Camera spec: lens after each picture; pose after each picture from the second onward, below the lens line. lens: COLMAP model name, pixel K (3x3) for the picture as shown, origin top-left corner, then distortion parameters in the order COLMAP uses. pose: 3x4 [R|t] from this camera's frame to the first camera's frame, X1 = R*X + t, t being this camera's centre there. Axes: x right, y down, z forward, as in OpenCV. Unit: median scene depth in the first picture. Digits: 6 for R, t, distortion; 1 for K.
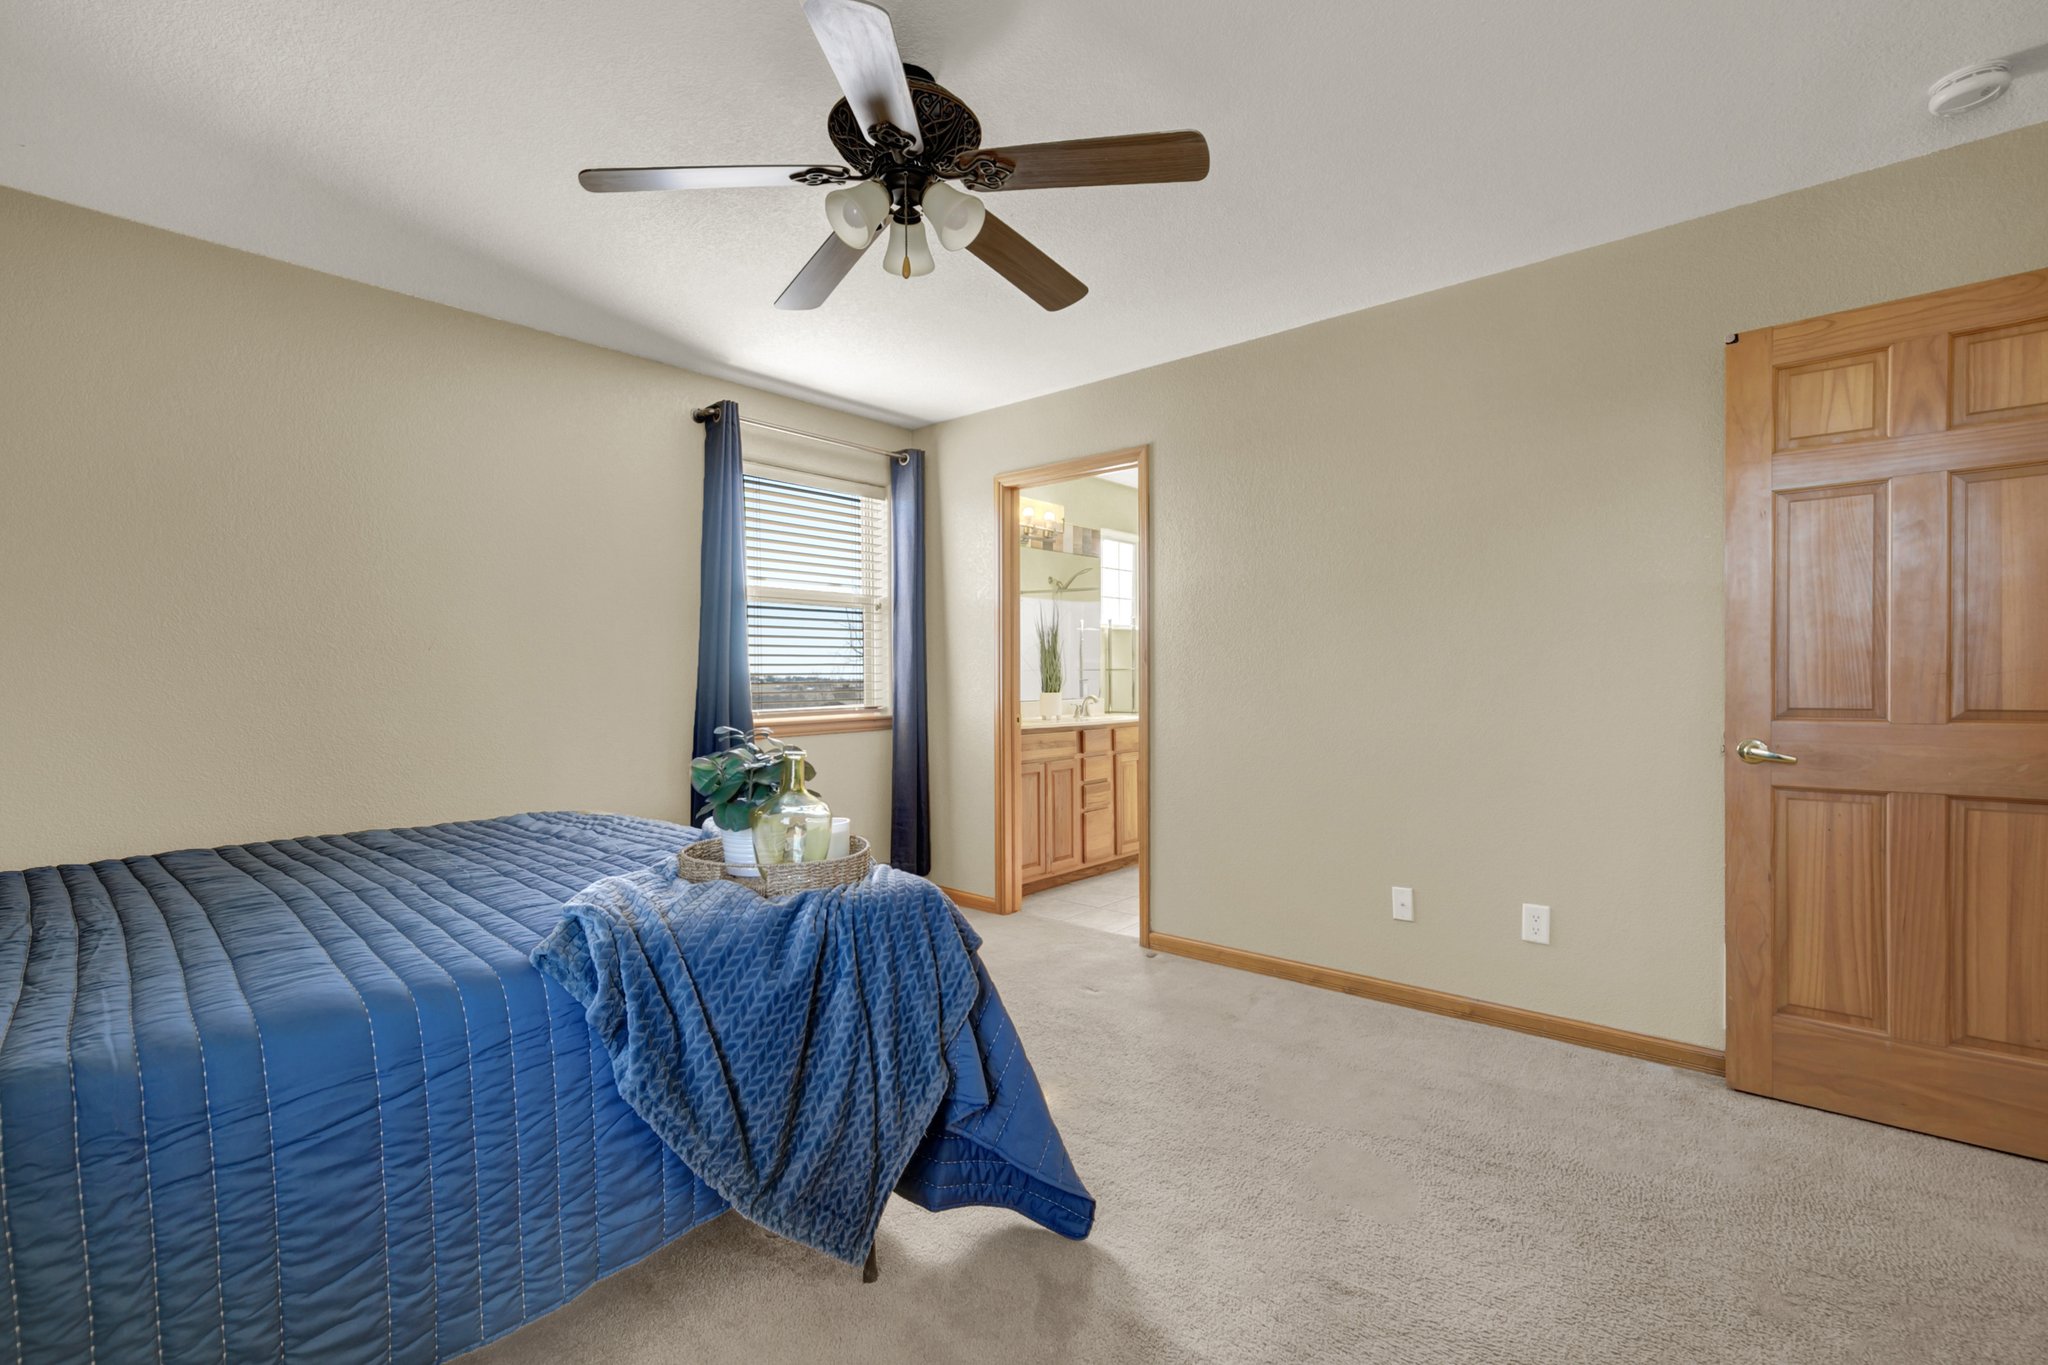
lens RADIAL K [[922.8, 0, 1019.7], [0, 922.8, 686.0], [0, 0, 1]] dist [0.010192, -0.002973]
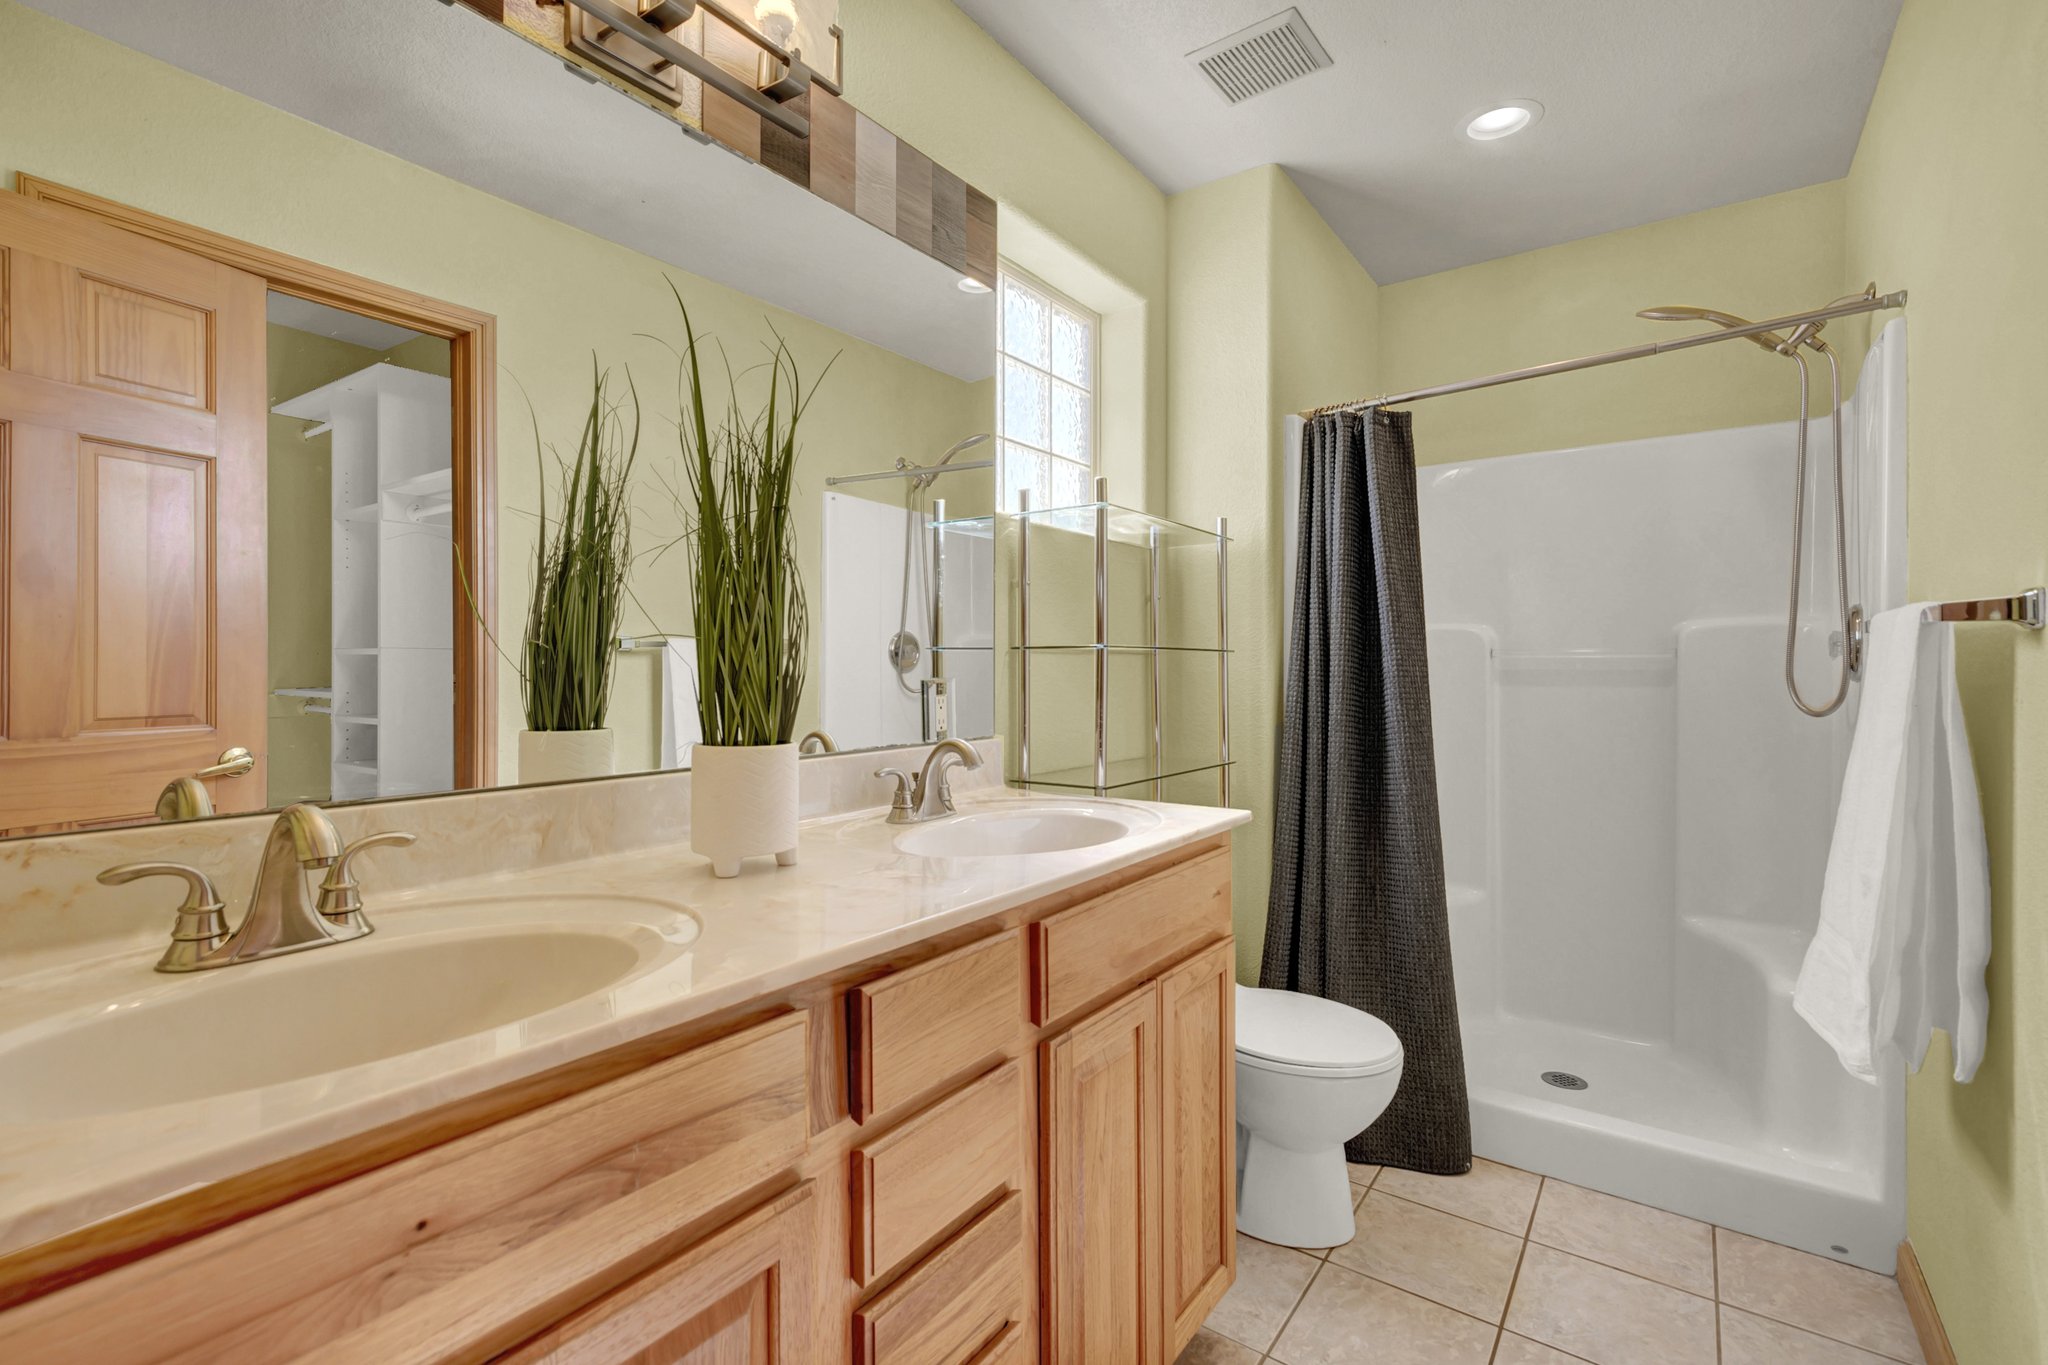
lens RADIAL K [[922.8, 0, 1026.9], [0, 922.8, 673.8], [0, 0, 1]] dist [0.010192, -0.002973]
pose [[0.994822, 0.008052, 0.101312, 0.077567], [-0.008122, 0.999967, 0.000282, -0.010138], [-0.101307, -0.001103, 0.994855, 0.790250]]
